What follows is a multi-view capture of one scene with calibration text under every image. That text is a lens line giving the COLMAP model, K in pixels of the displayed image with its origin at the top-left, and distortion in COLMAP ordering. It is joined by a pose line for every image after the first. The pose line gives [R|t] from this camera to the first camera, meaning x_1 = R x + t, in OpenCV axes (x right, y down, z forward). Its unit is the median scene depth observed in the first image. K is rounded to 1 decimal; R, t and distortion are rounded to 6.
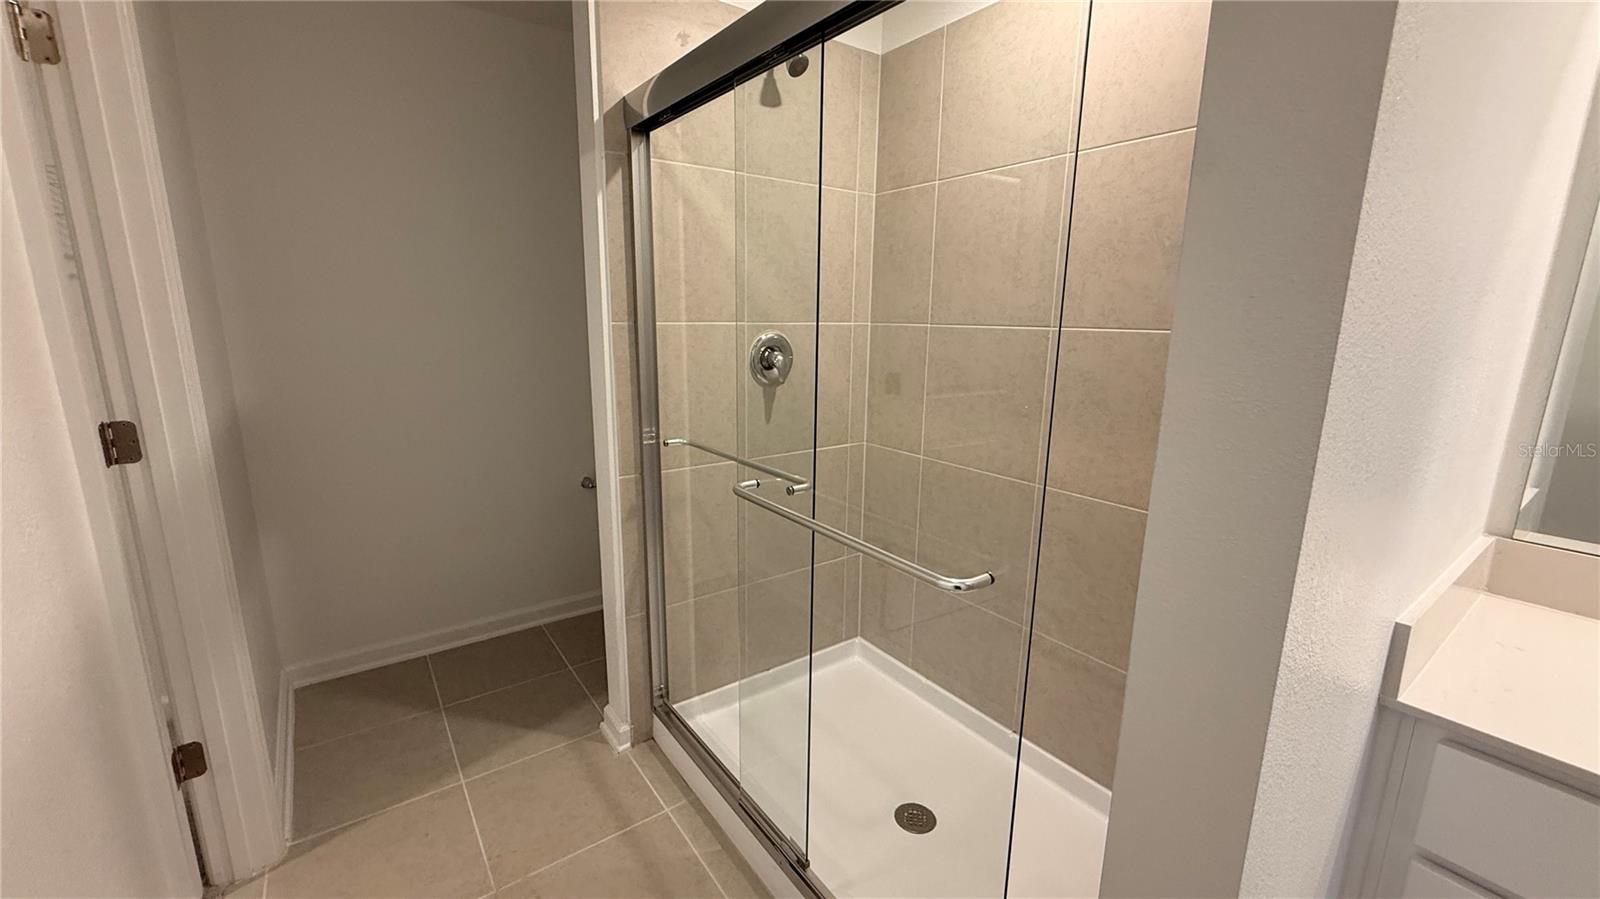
lens RADIAL K [[637.3, 0, 795.1], [0, 637.3, 450.2], [0, 0, 1]] dist [-0.000346, 0.000403]
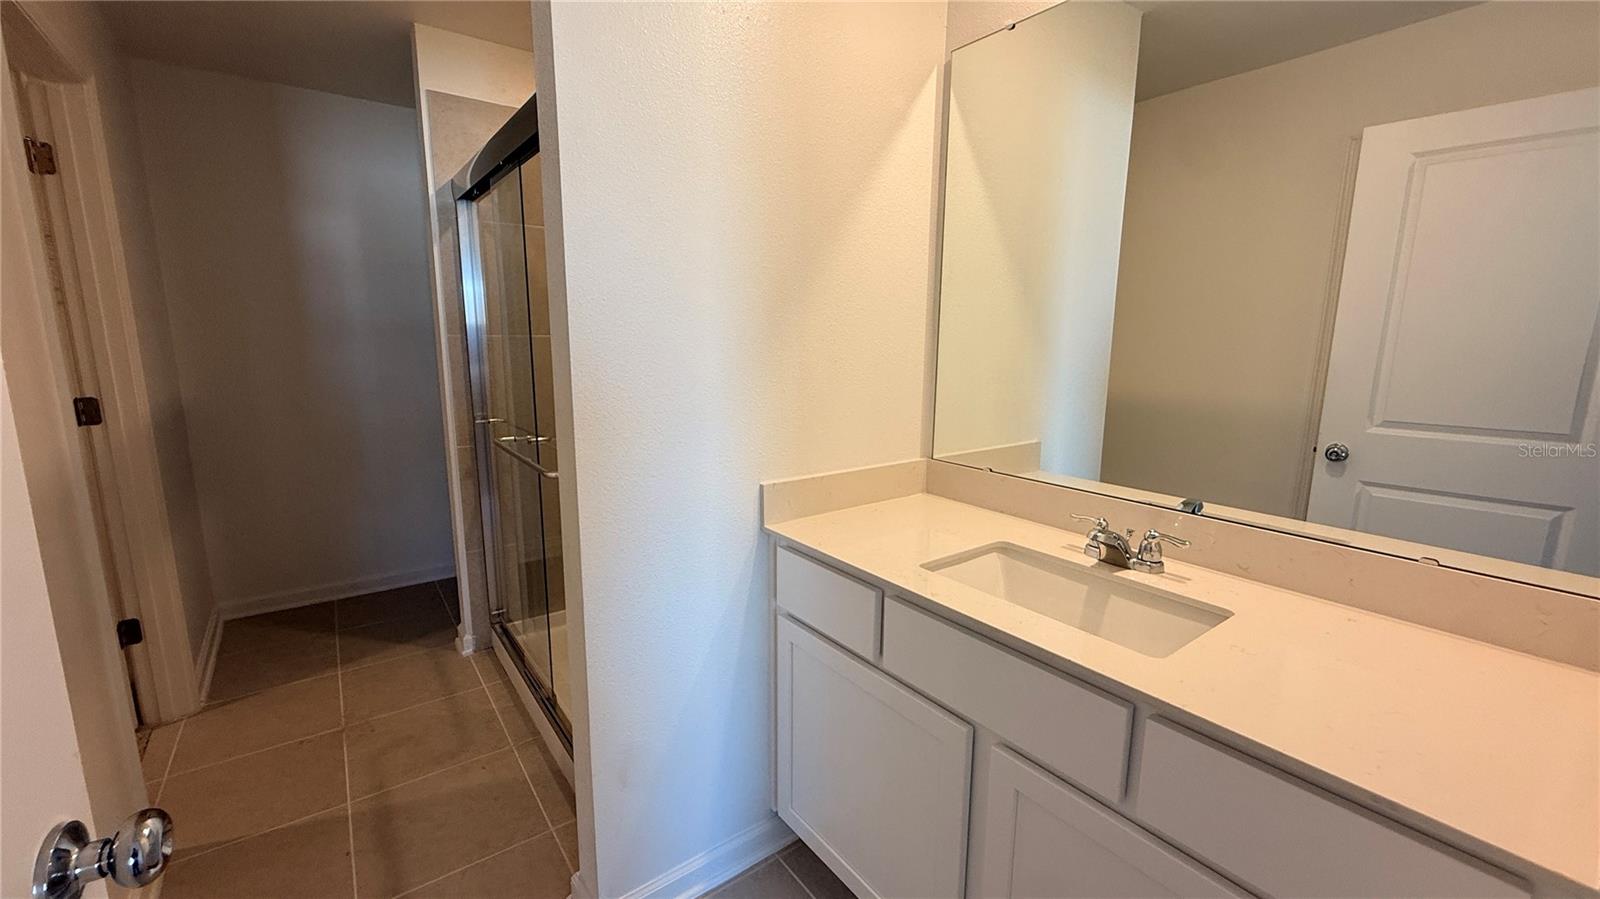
lens RADIAL K [[637.3, 0, 790.8], [0, 637.3, 451.4], [0, 0, 1]] dist [-0.000346, 0.000403]
pose [[0.999940, -0.003697, 0.010315, 0.489599], [0.004005, 0.999541, -0.030016, 0.109984], [-0.010199, 0.030056, 0.999496, -0.434264]]
